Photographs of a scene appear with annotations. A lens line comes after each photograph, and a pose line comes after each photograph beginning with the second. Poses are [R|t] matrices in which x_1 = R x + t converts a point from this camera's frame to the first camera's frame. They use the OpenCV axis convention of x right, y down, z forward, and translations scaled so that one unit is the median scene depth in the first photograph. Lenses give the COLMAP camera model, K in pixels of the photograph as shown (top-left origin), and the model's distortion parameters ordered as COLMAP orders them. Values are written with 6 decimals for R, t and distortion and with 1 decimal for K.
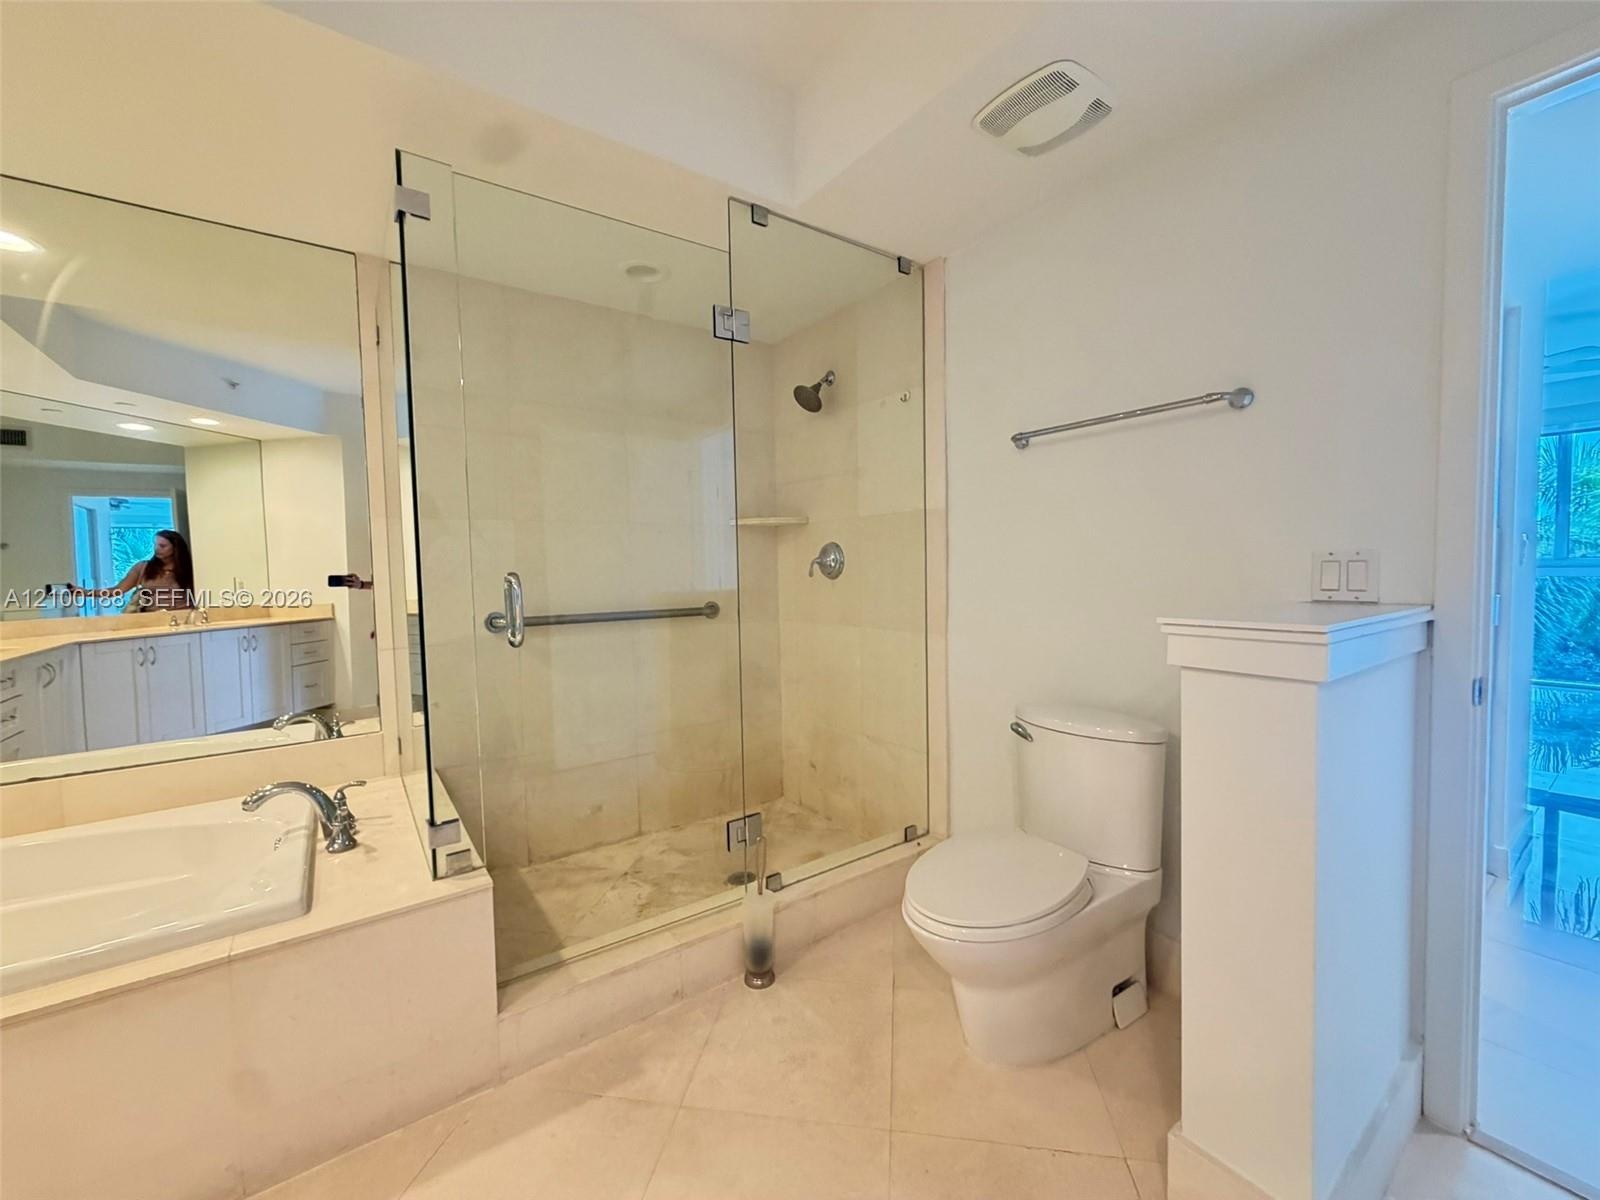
lens RADIAL K [[639.3, 0, 795.0], [0, 639.3, 599.4], [0, 0, 1]] dist [0.001379, -0.000213]
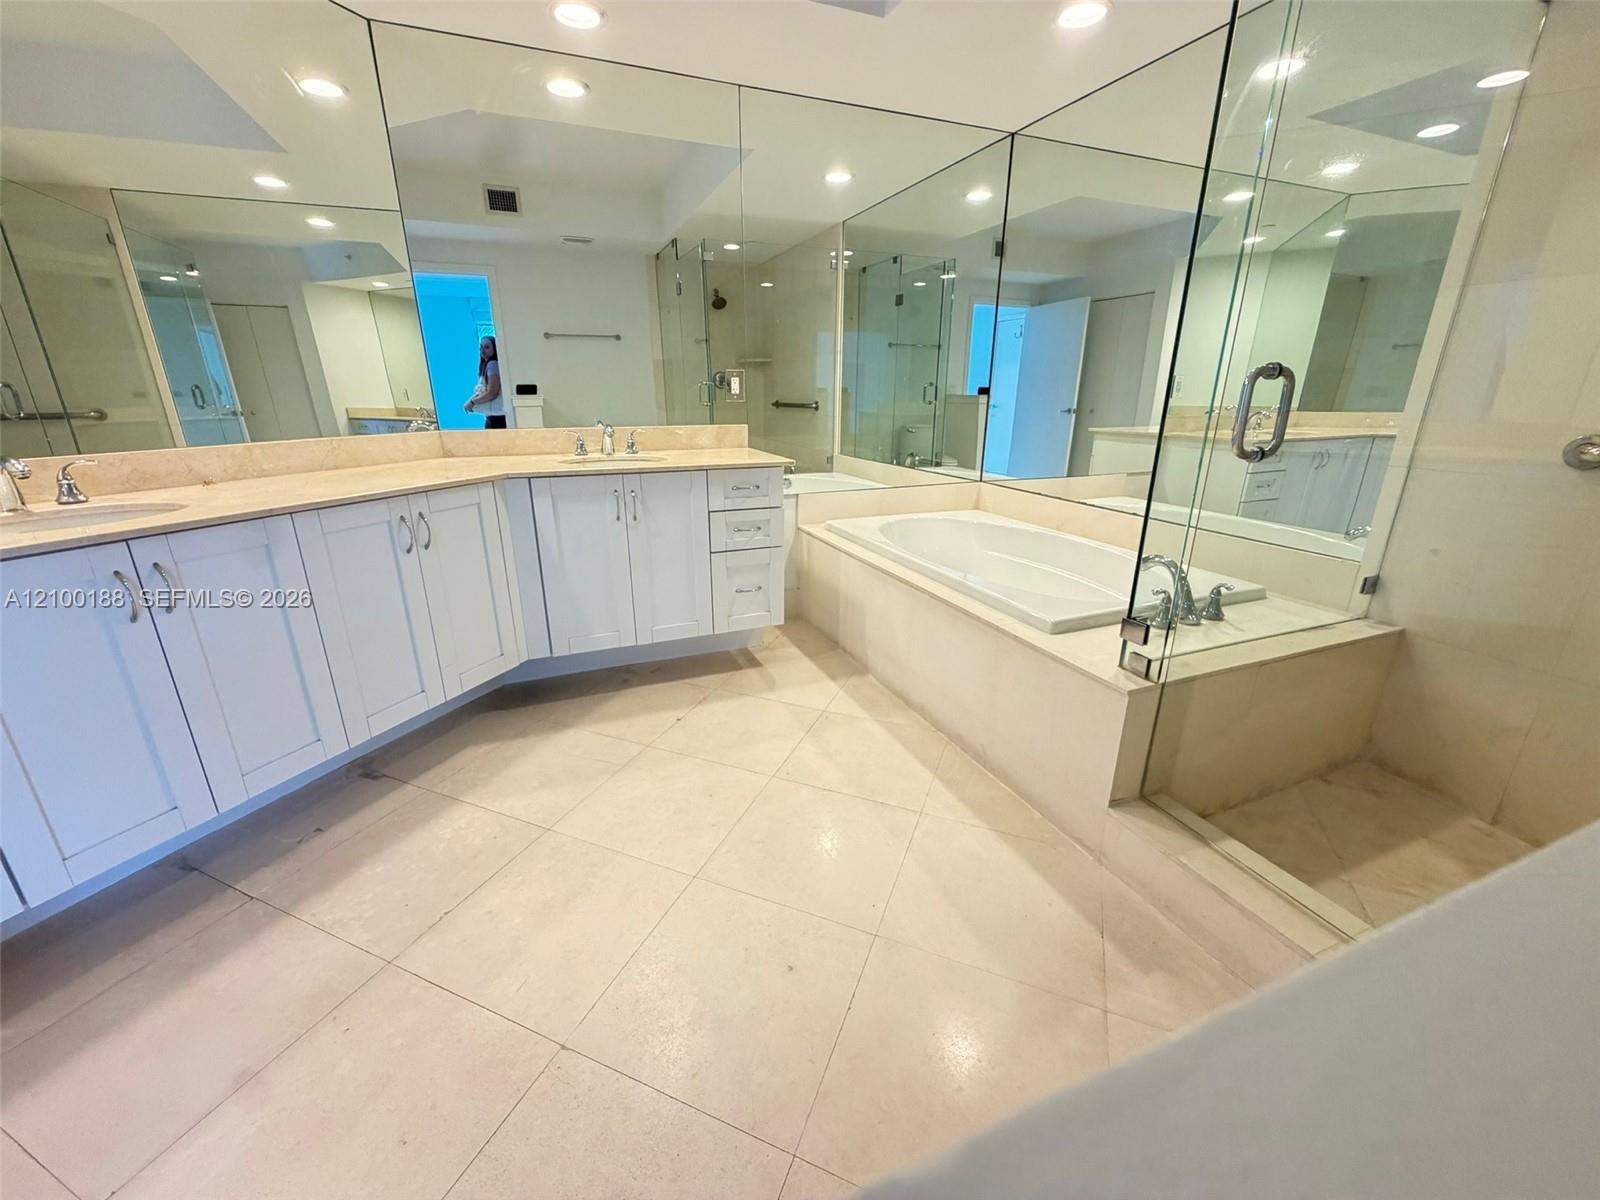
lens RADIAL K [[639.3, 0, 795.0], [0, 639.3, 599.4], [0, 0, 1]] dist [0.001379, -0.000213]
pose [[-0.234047, 0.327484, -0.915410, 0.413354], [-0.042319, 0.937238, 0.346113, -0.015742], [0.971304, 0.119746, -0.205499, 0.536949]]
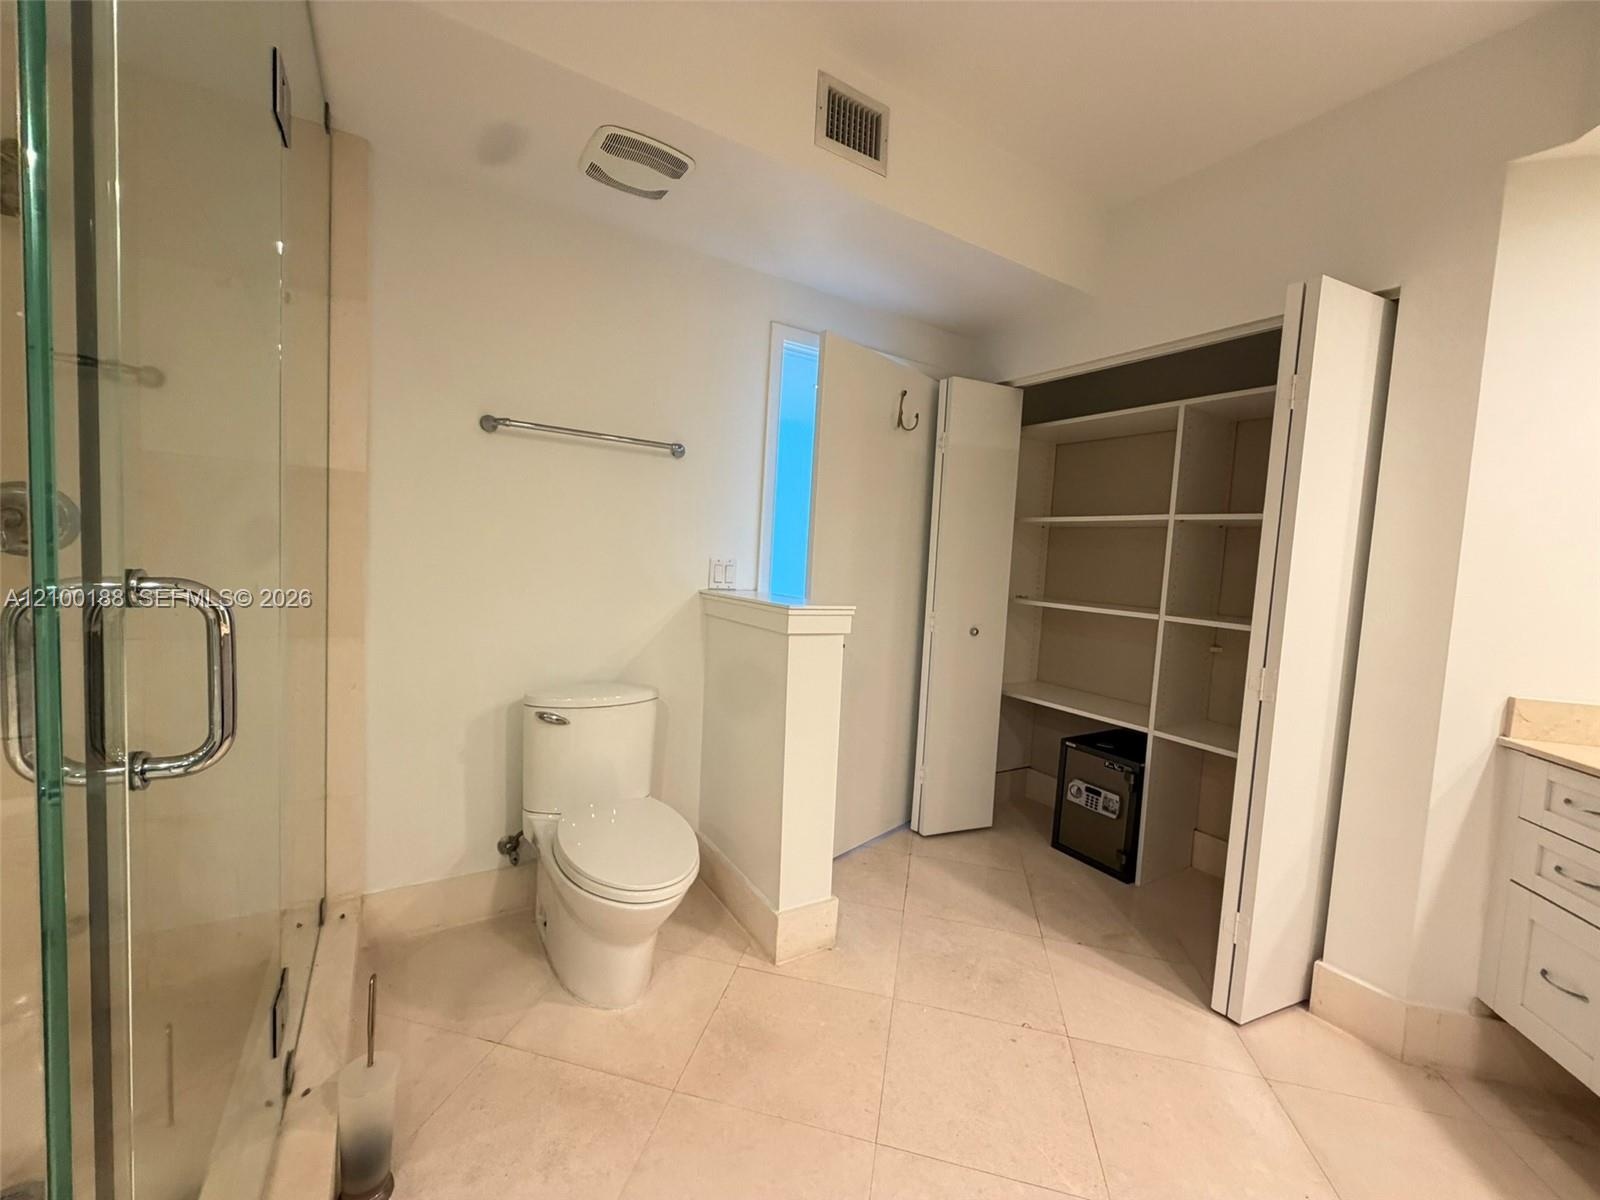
lens RADIAL K [[639.3, 0, 795.0], [0, 639.3, 599.4], [0, 0, 1]] dist [0.001379, -0.000213]
pose [[0.063804, -0.046093, 0.996897, -0.635011], [-0.008139, 0.998876, 0.046705, -0.038229], [-0.997929, -0.011093, 0.063357, 0.531661]]
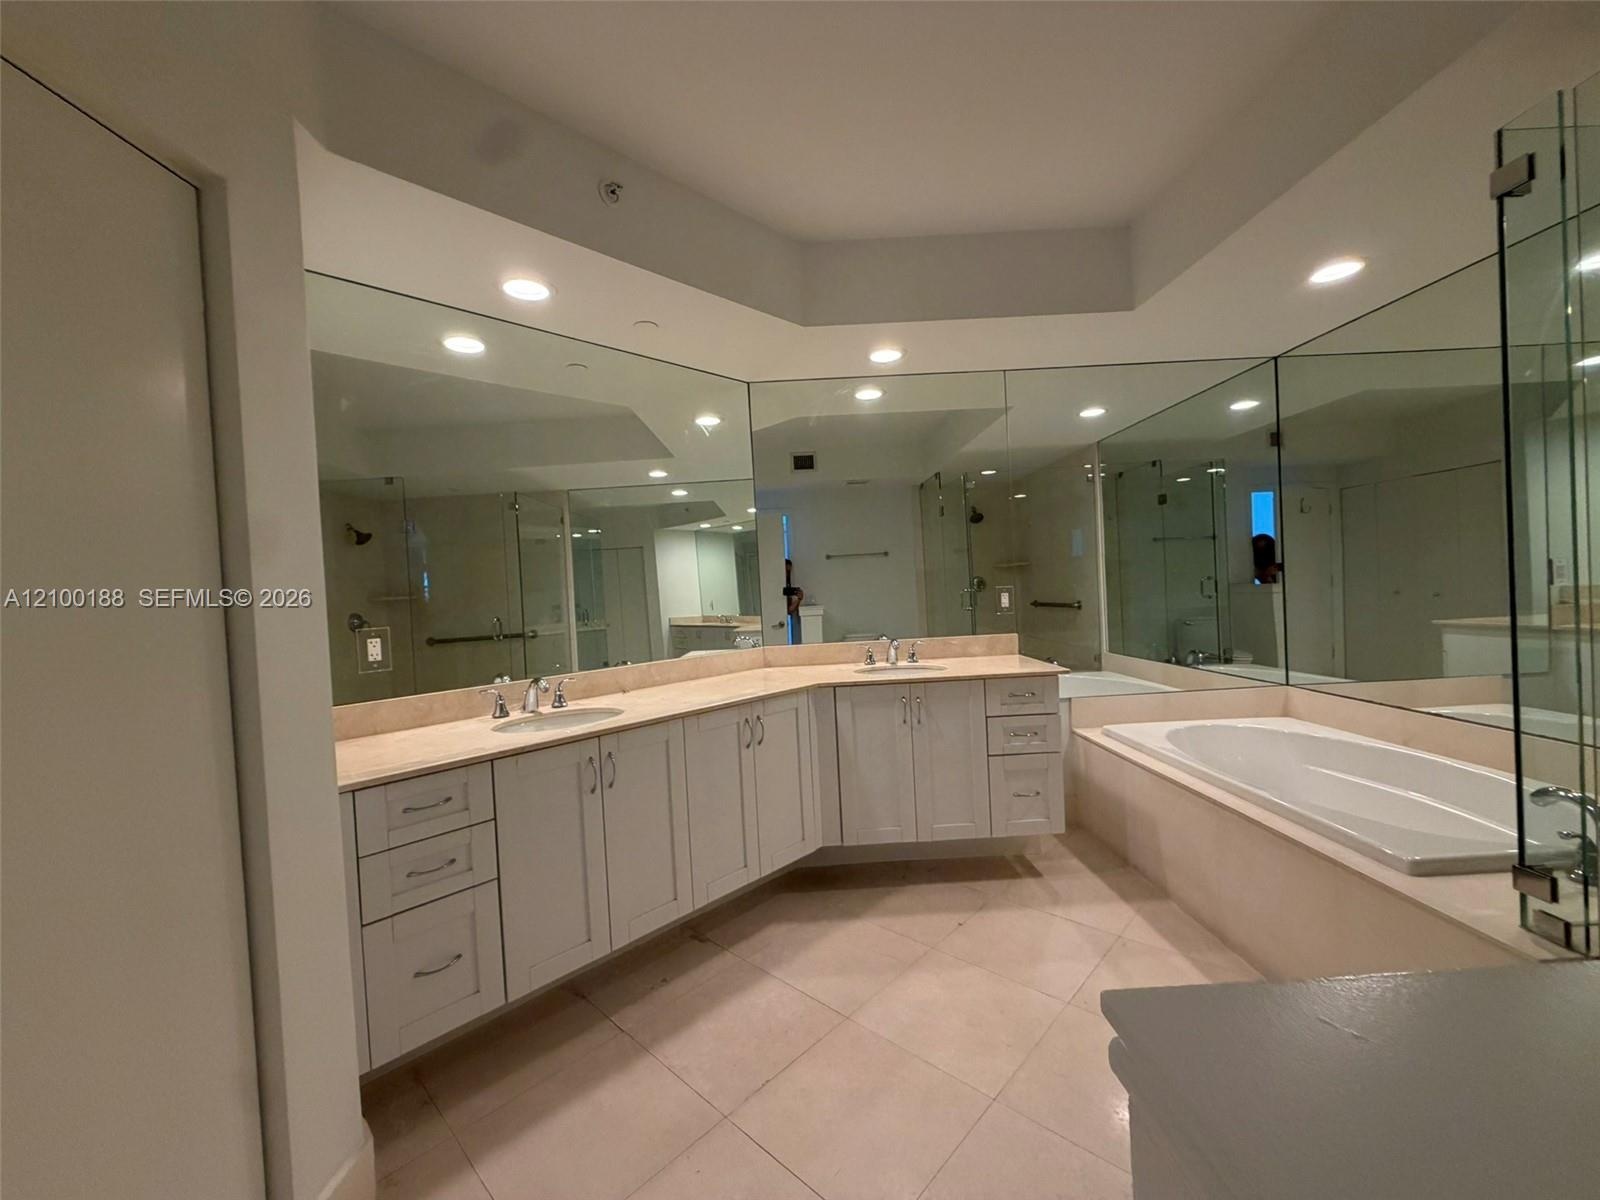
lens RADIAL K [[639.3, 0, 795.0], [0, 639.3, 599.4], [0, 0, 1]] dist [0.001379, -0.000213]
pose [[-0.569326, 0.067745, -0.819316, 0.573483], [0.025061, 0.997566, 0.065069, -0.082688], [0.821730, 0.016513, -0.569638, 0.529399]]
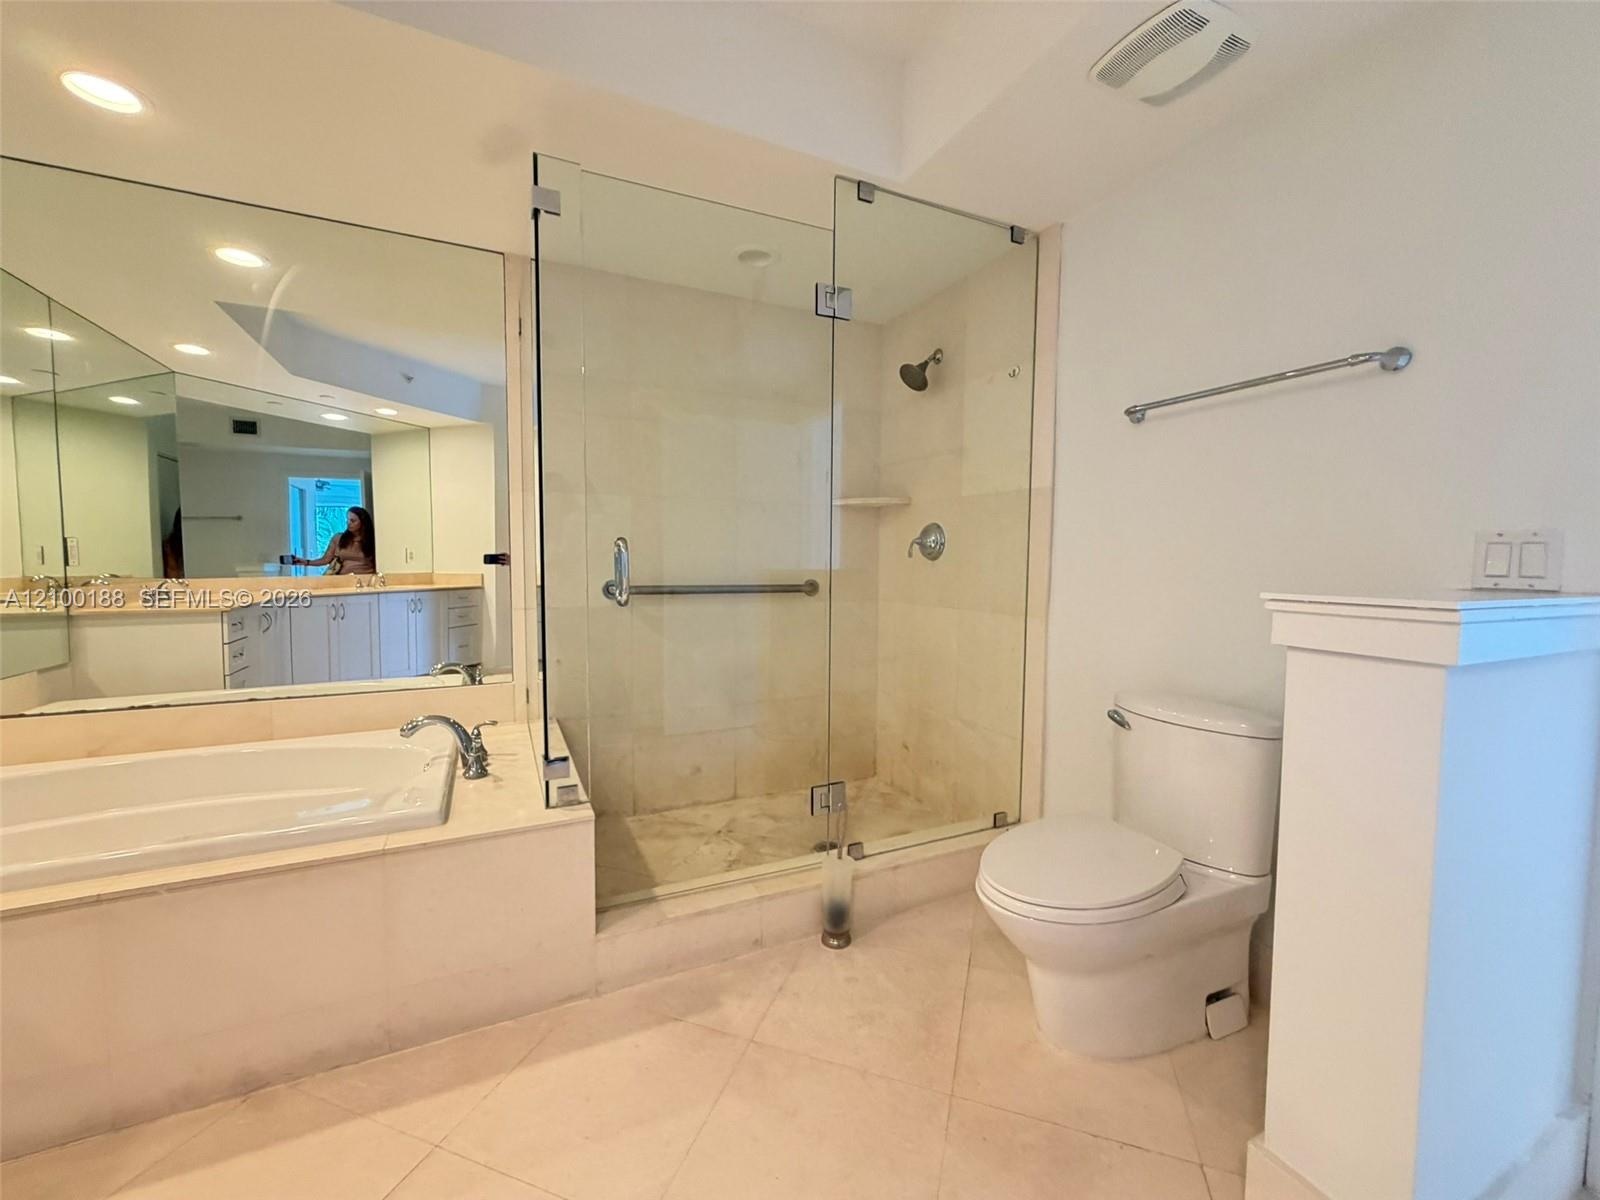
lens RADIAL K [[639.3, 0, 795.0], [0, 639.3, 599.4], [0, 0, 1]] dist [0.001379, -0.000213]
pose [[0.983831, 0.039404, -0.174708, 0.037774], [-0.036661, 0.999149, 0.018897, 0.027307], [0.175304, -0.012186, 0.984439, -0.020698]]
